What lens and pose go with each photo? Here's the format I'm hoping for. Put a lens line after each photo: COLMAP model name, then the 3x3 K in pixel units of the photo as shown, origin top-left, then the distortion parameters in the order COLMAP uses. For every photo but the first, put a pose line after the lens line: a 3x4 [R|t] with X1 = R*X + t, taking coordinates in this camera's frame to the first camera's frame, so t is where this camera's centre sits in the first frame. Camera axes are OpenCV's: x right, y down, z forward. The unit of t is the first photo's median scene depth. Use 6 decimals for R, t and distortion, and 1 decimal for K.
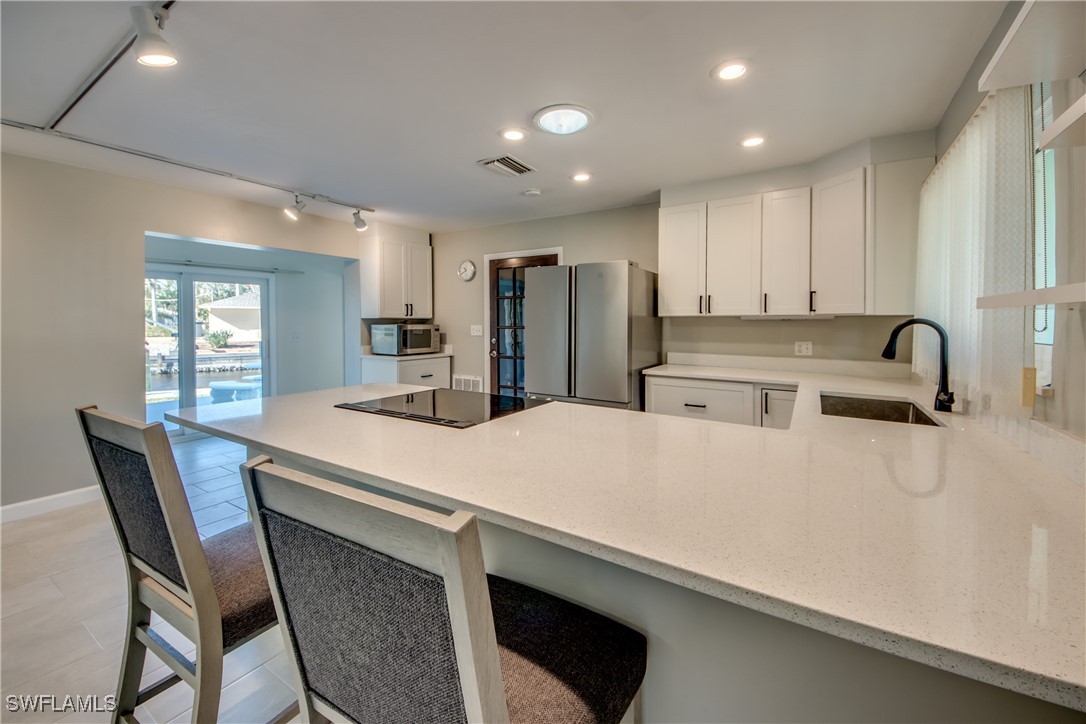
lens RADIAL K [[424.8, 0, 538.7], [0, 424.8, 325.9], [0, 0, 1]] dist [0.001540, 0.000017]
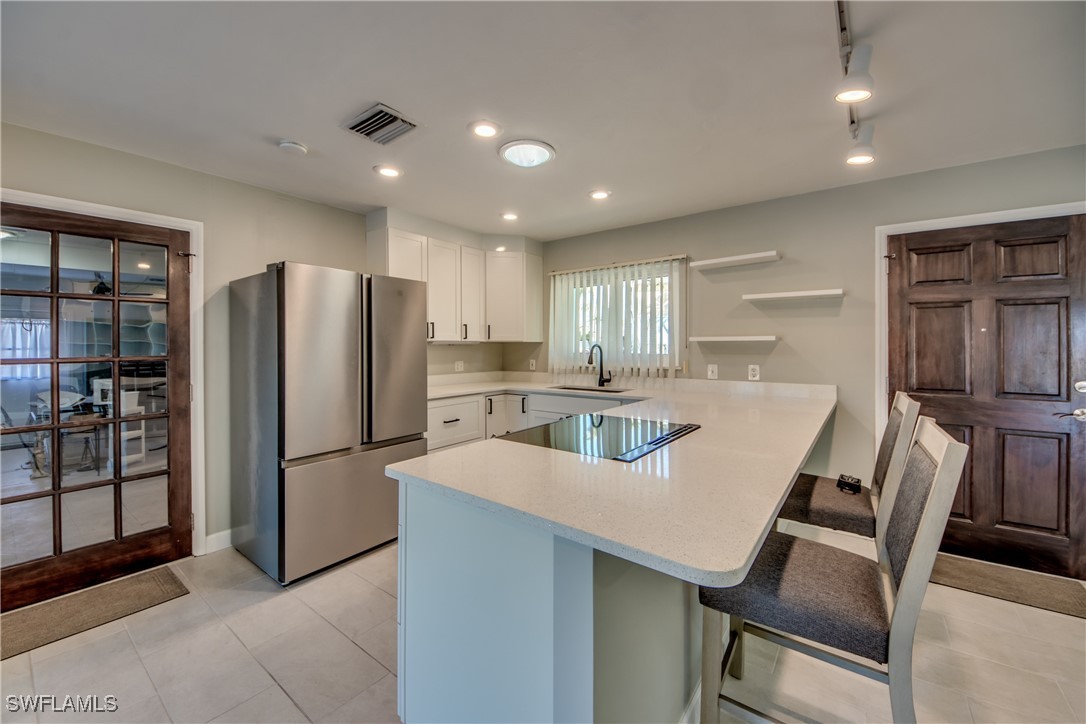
lens RADIAL K [[427.3, 0, 546.5], [0, 427.3, 345.7], [0, 0, 1]] dist [0.001812, -0.004336]
pose [[0.070489, -0.001336, 0.997512, -0.704168], [0.012562, 0.999921, 0.000452, -0.008474], [-0.997433, 0.012499, 0.070500, 0.629583]]
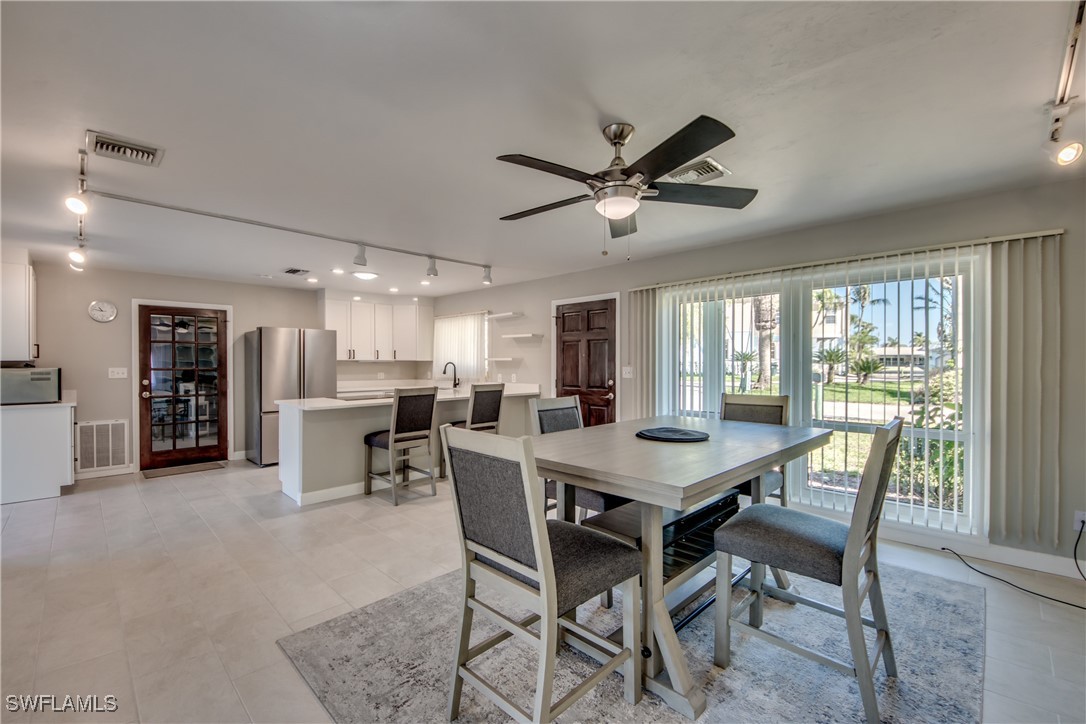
lens RADIAL K [[473.2, 0, 543.0], [0, 473.2, 362.0], [0, 0, 1]] dist [-0.001144, 0.000022]
pose [[0.207548, 0.000143, 0.978225, -1.579203], [0.012621, 0.999916, -0.002824, 0.000825], [-0.978143, 0.012932, 0.207529, -0.317260]]
